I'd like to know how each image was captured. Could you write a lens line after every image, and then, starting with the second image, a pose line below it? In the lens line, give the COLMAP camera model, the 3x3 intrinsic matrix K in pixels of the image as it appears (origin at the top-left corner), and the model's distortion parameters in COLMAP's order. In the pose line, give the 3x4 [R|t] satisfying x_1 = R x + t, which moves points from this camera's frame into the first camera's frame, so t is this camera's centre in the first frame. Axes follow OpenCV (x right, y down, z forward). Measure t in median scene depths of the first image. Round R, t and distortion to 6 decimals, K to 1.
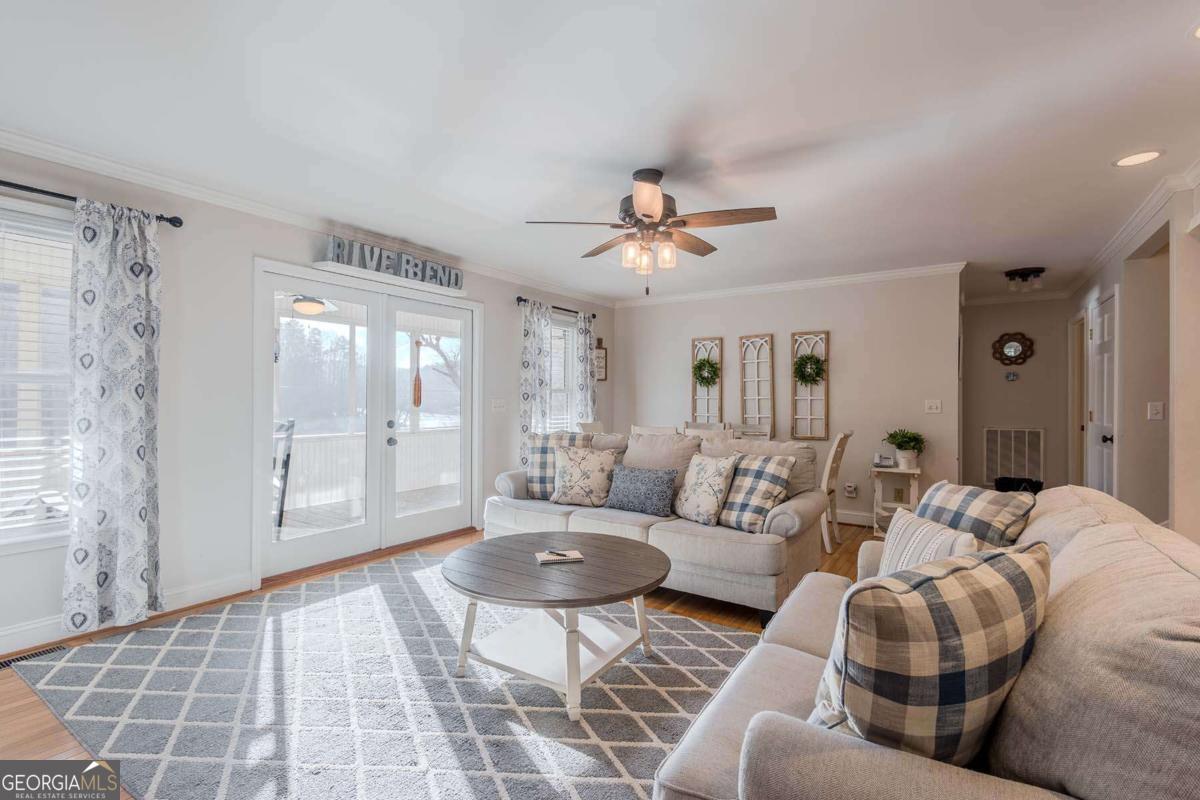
lens RADIAL K [[547.9, 0, 592.9], [0, 547.9, 400.1], [0, 0, 1]] dist [0.001413, 0.000061]
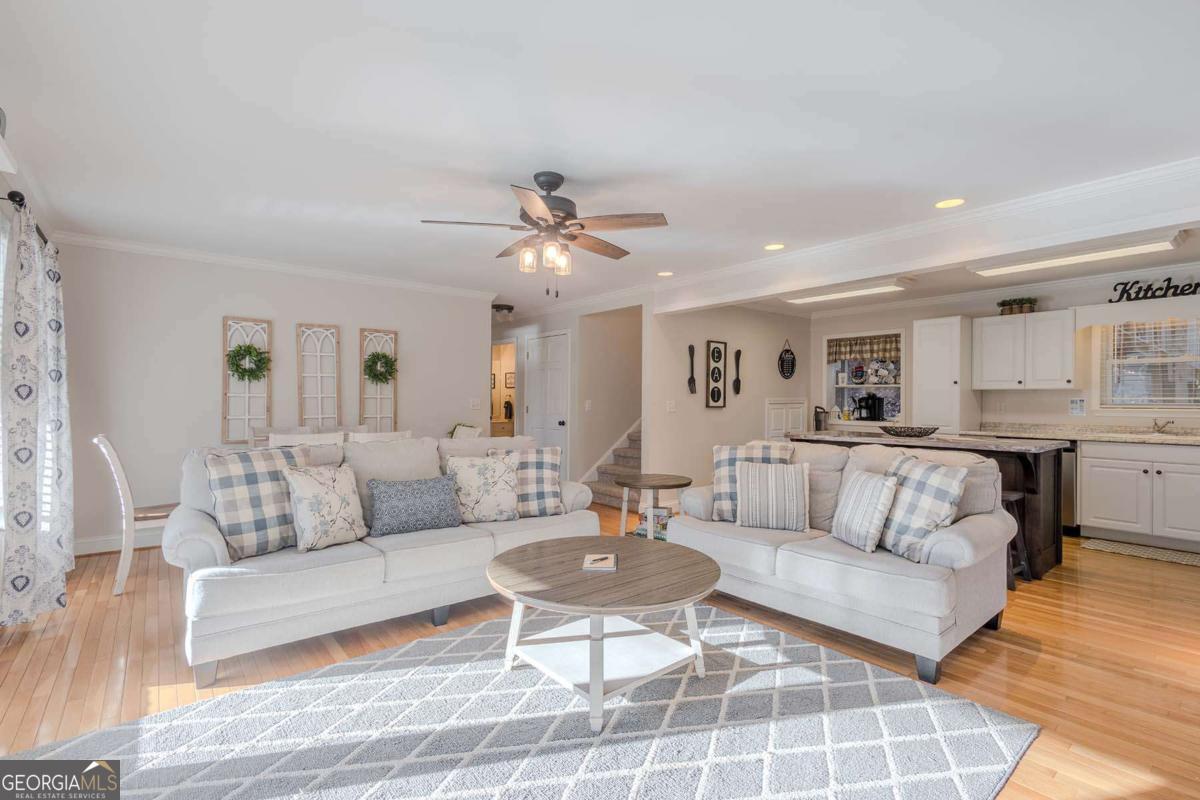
lens RADIAL K [[558.9, 0, 608.0], [0, 558.9, 396.5], [0, 0, 1]] dist [0.010342, -0.005676]
pose [[0.271654, 0.003587, 0.962388, -0.465377], [-0.004007, 0.999989, -0.002596, -0.002811], [-0.962387, -0.003151, 0.271666, 0.328116]]
